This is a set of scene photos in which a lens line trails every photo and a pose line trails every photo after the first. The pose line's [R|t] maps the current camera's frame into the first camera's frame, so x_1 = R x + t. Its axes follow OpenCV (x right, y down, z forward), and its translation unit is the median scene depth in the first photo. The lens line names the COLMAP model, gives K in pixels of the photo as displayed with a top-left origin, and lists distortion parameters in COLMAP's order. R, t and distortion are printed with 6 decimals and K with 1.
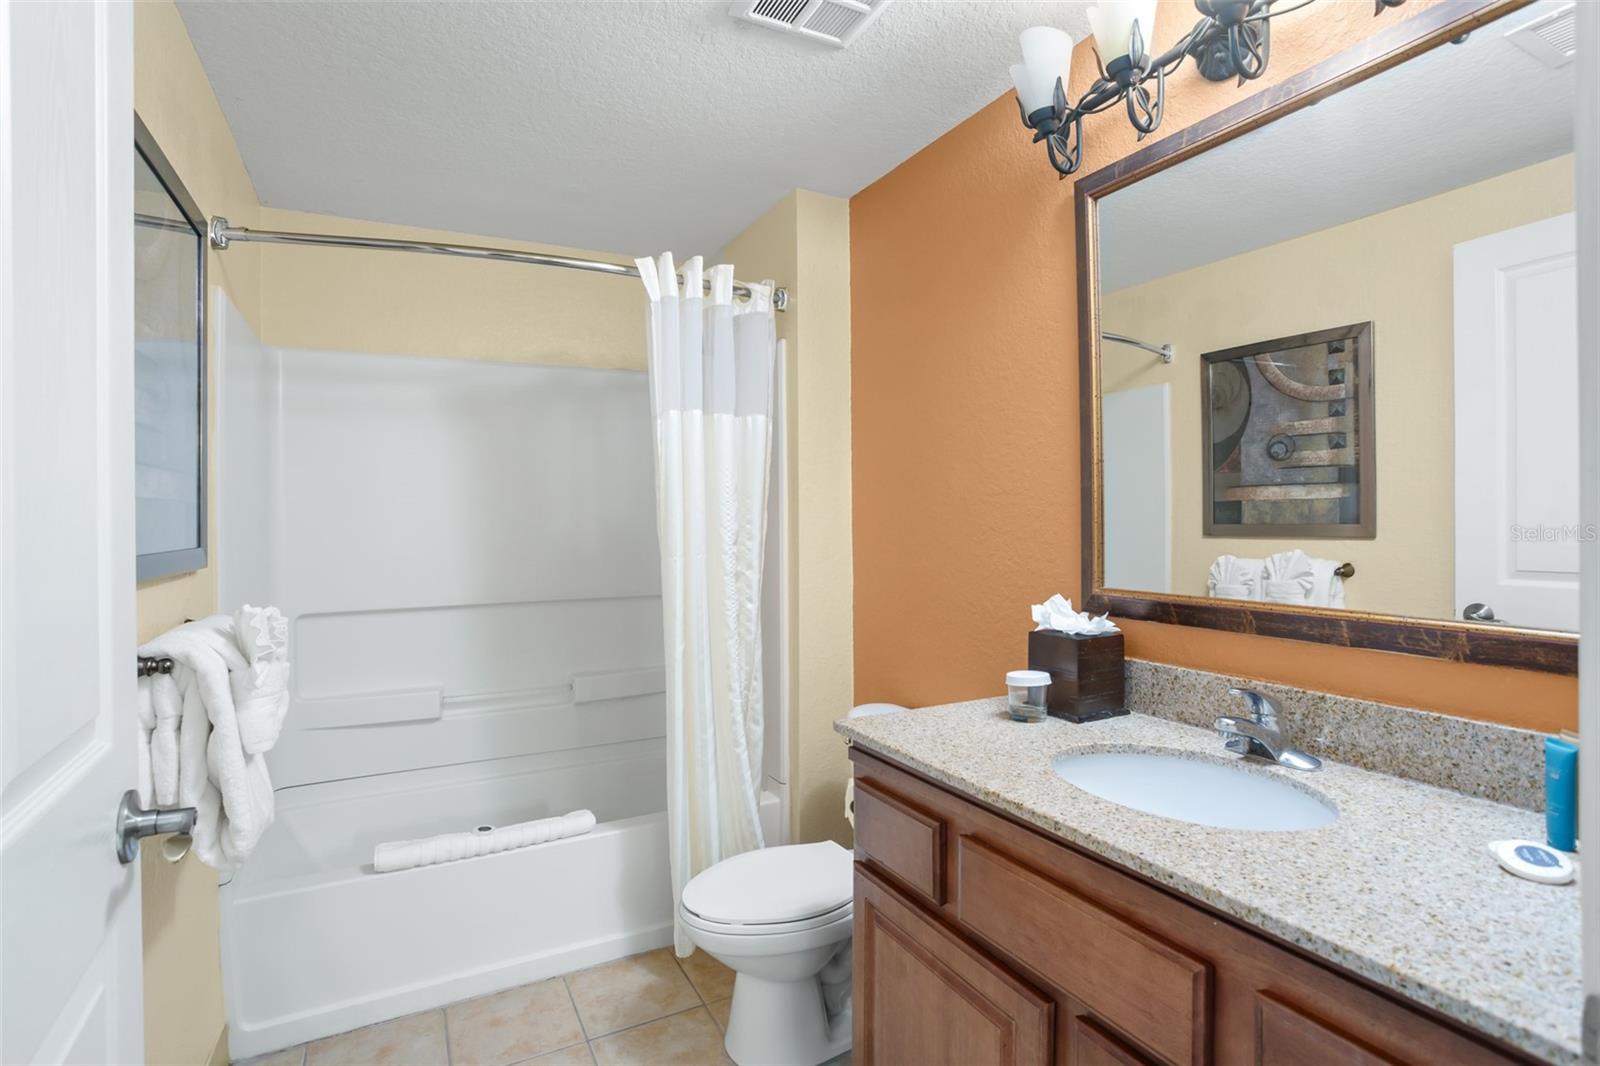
lens RADIAL K [[773.8, 0, 782.9], [0, 773.8, 514.1], [0, 0, 1]] dist [-0.033924, 0.000428]
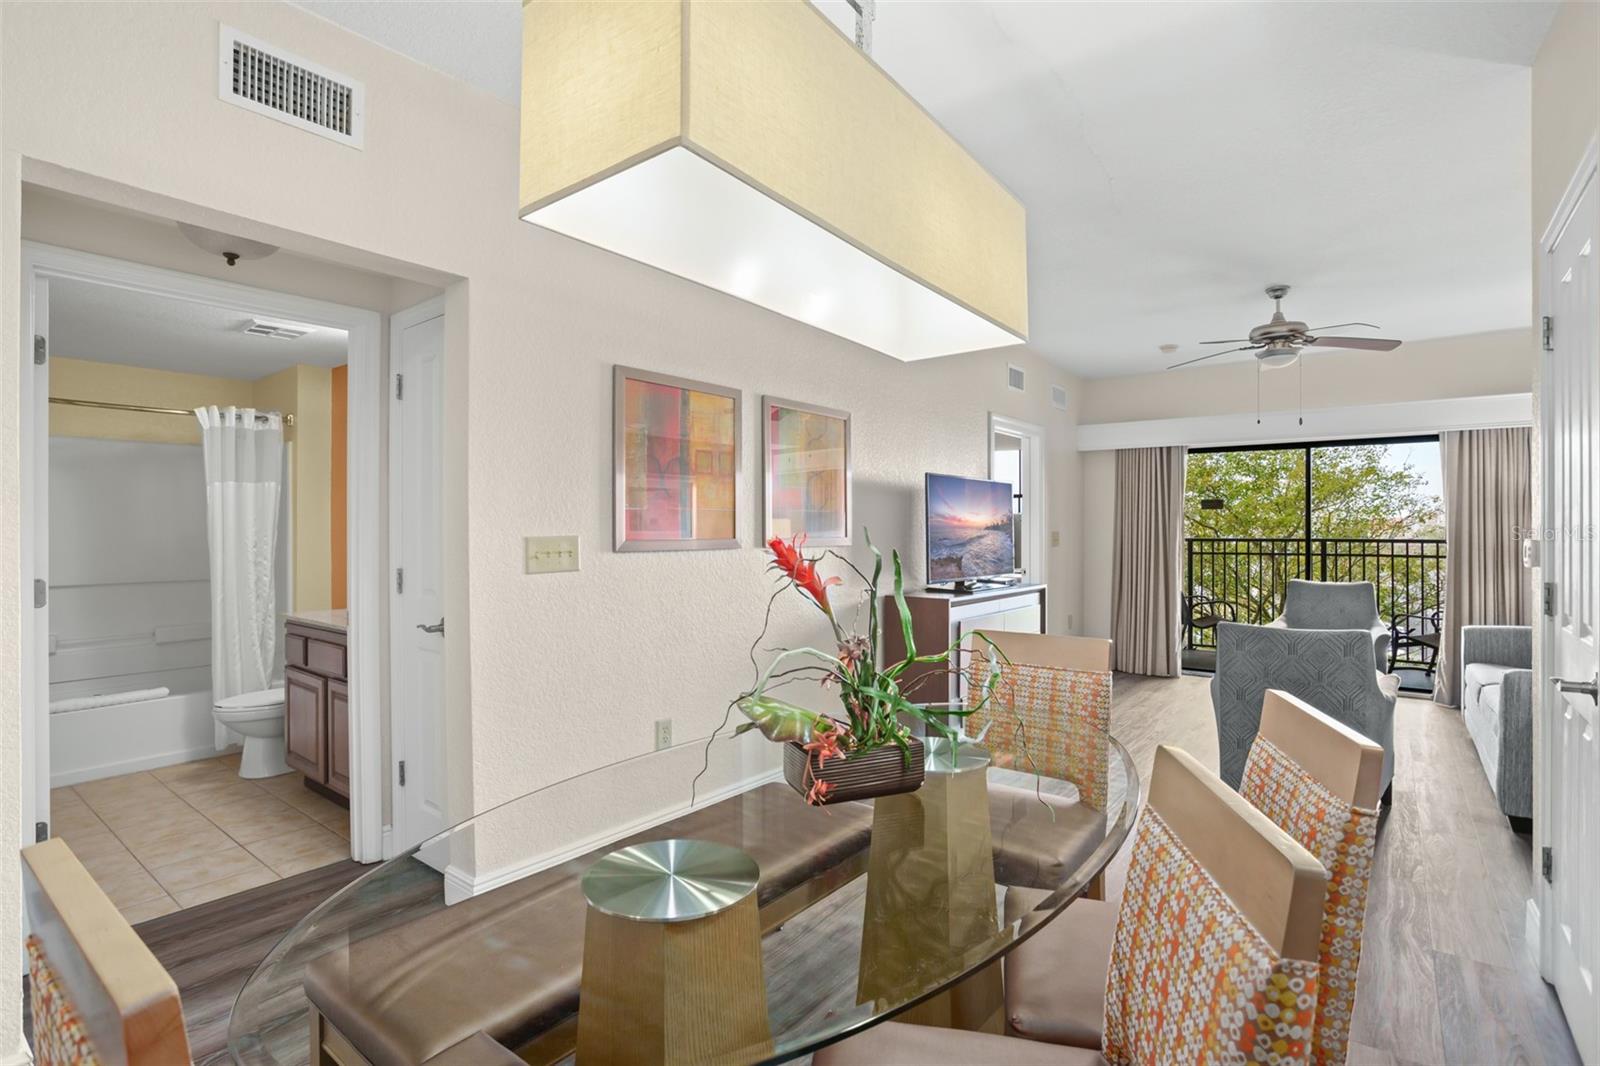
lens RADIAL K [[777.1, 0, 799.9], [0, 777.1, 520.4], [0, 0, 1]] dist [-0.030501, 0.000963]
pose [[0.904951, 0.004163, 0.425495, 0.374789], [-0.001091, 0.999972, -0.007463, -0.018091], [-0.425514, 0.006289, 0.904930, -1.404369]]
